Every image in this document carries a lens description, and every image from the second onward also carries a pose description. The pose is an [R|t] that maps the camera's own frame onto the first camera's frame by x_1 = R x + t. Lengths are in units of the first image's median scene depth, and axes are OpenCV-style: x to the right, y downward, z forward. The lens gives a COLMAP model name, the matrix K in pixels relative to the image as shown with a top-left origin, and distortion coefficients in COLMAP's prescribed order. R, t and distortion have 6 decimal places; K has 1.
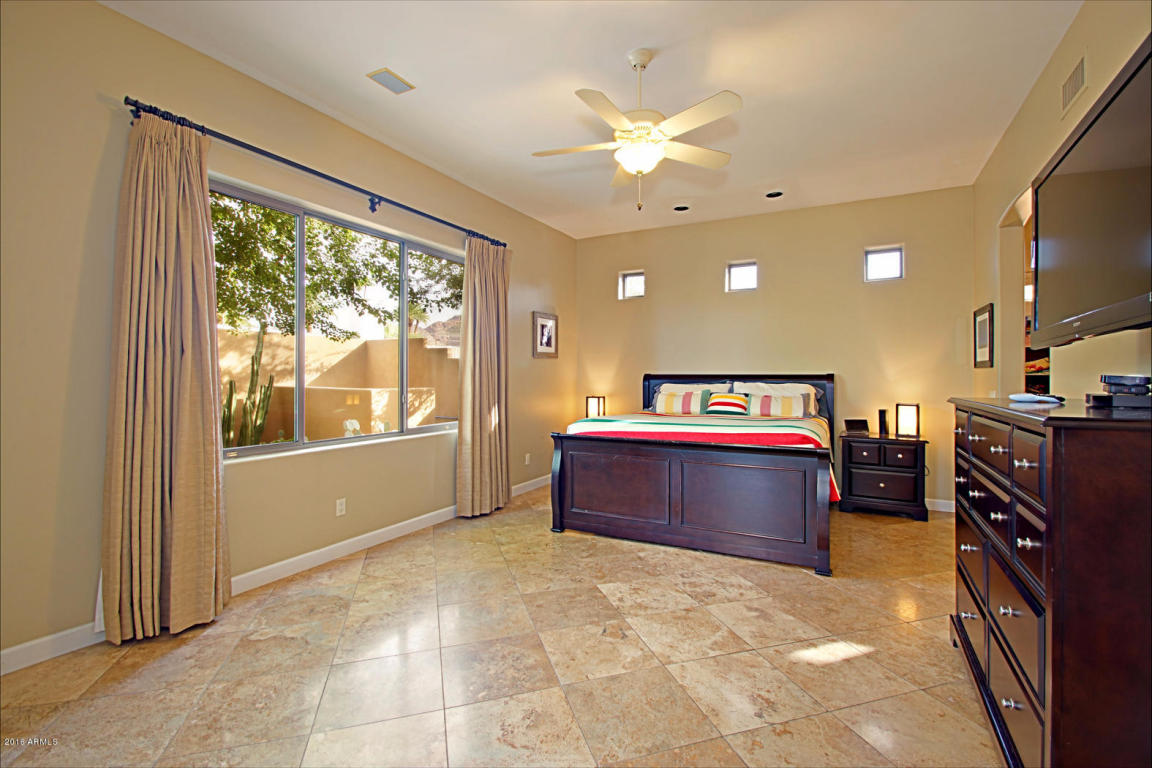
lens RADIAL K [[510.9, 0, 586.5], [0, 510.9, 379.3], [0, 0, 1]] dist [0.009536, -0.011645]
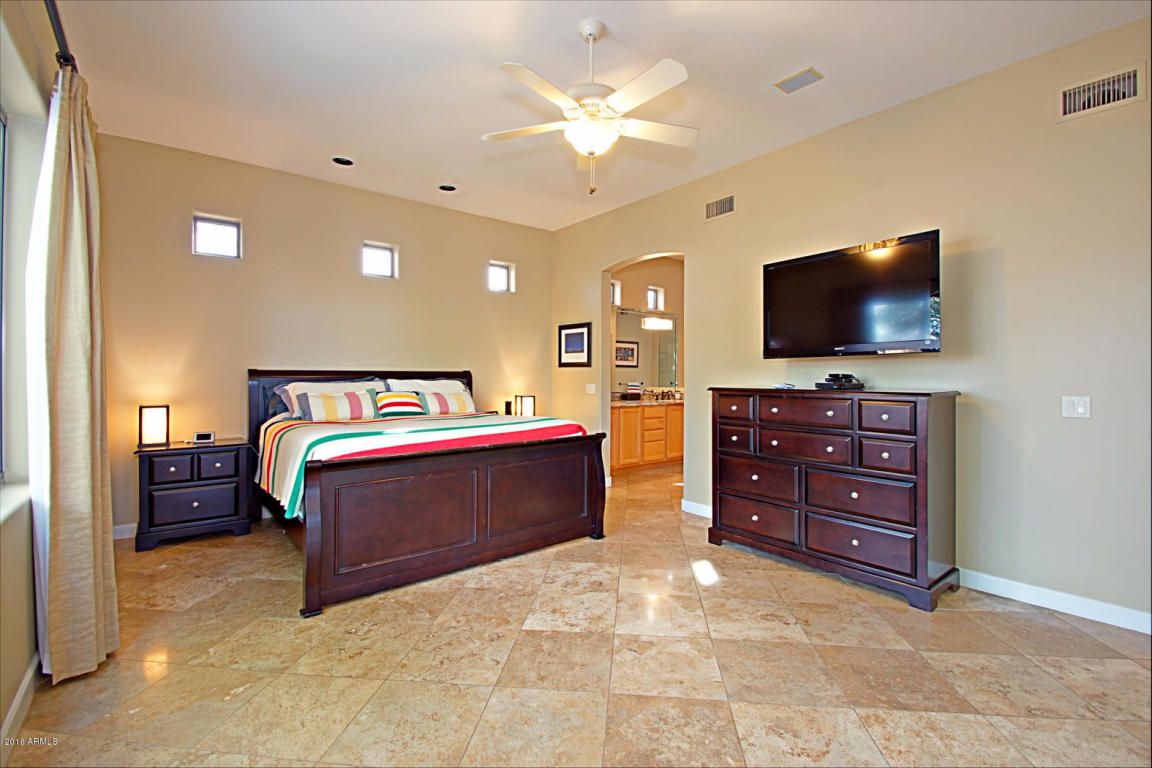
lens RADIAL K [[510.9, 0, 581.7], [0, 510.9, 380.0], [0, 0, 1]] dist [0.009536, -0.011645]
pose [[0.398119, -0.010952, 0.917268, -0.684727], [0.001417, 0.999935, 0.011324, -0.005198], [-0.917333, -0.003208, 0.398109, 0.584797]]
